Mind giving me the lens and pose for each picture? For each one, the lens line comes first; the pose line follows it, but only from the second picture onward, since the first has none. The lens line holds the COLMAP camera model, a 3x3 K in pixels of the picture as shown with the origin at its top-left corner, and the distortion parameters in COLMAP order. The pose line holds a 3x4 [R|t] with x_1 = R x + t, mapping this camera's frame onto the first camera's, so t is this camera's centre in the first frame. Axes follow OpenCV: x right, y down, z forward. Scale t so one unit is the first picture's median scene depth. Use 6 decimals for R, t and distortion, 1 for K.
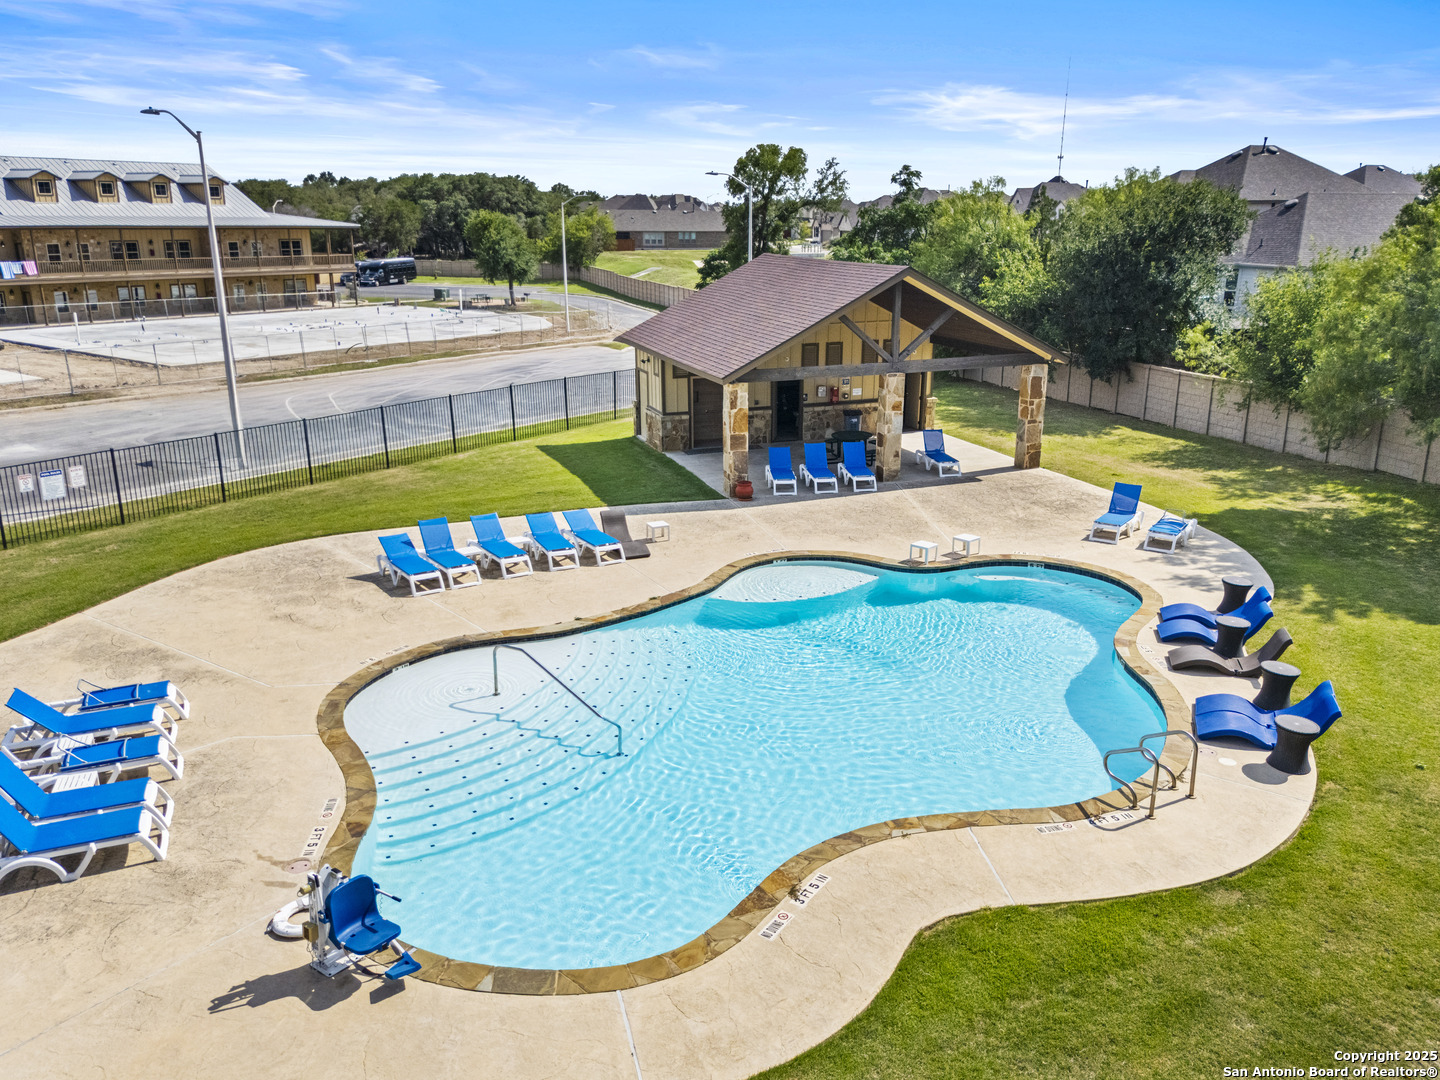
lens RADIAL K [[1074.0, 0, 765.7], [0, 1074.0, 538.0], [0, 0, 1]] dist [0.062228, -0.050549]
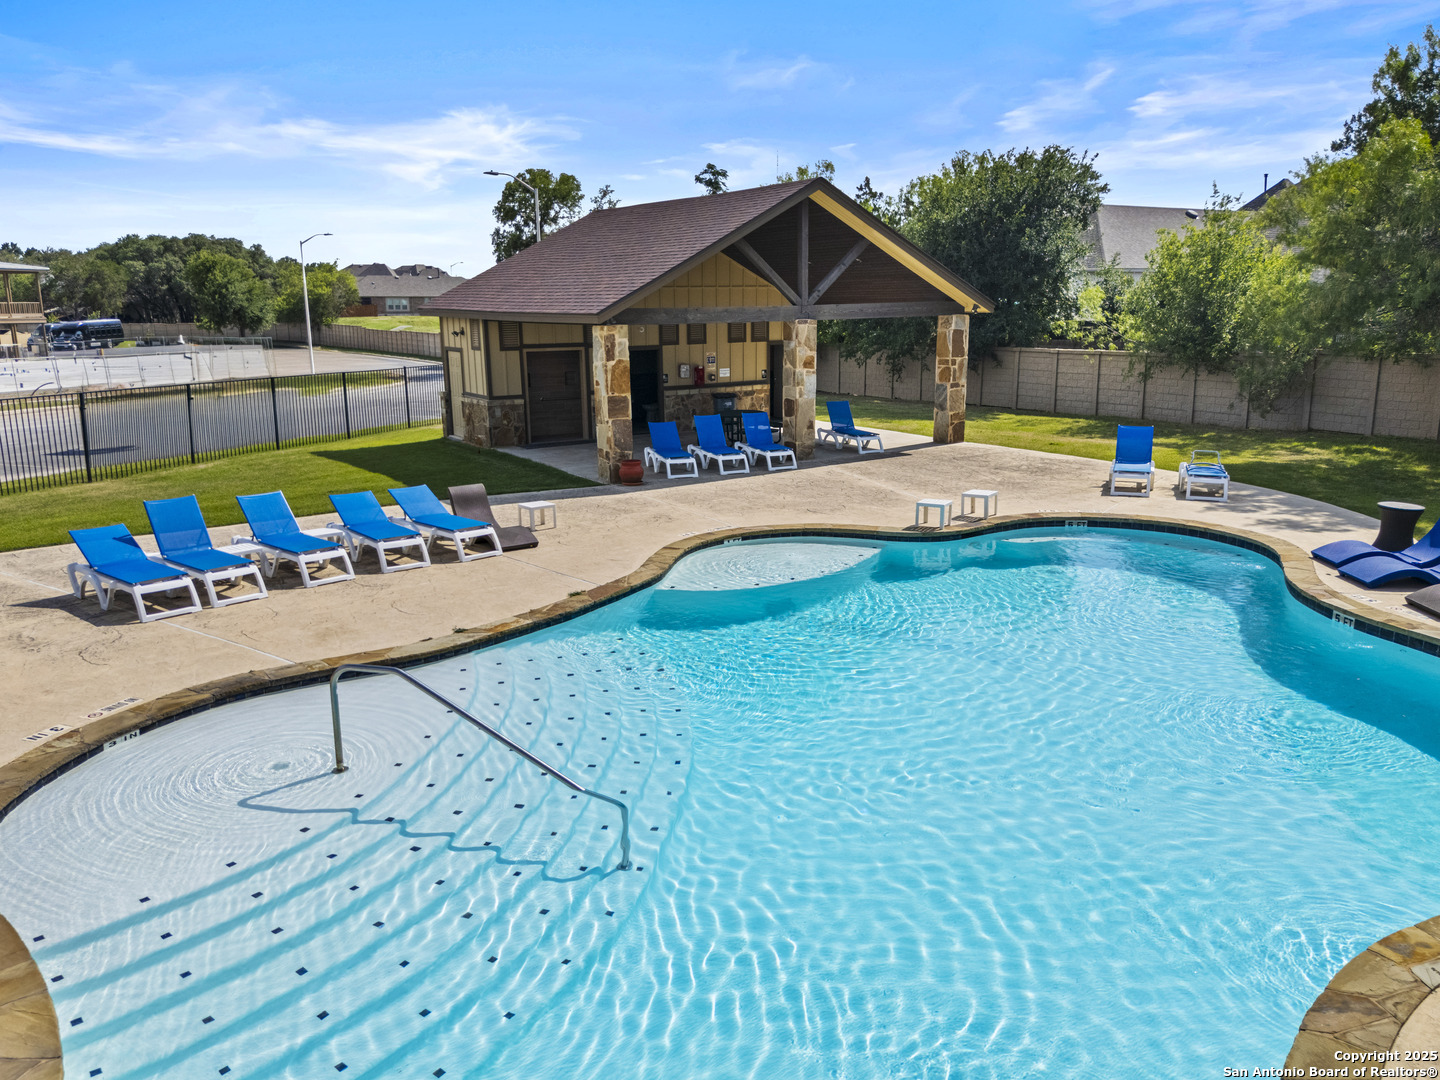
lens RADIAL K [[1074.0, 0, 765.7], [0, 1074.0, 538.0], [0, 0, 1]] dist [0.062228, -0.050549]
pose [[0.975208, -0.063735, 0.211915, -0.077849], [0.075727, 0.995926, -0.048954, 0.038603], [-0.207932, 0.063788, 0.976061, 0.231129]]
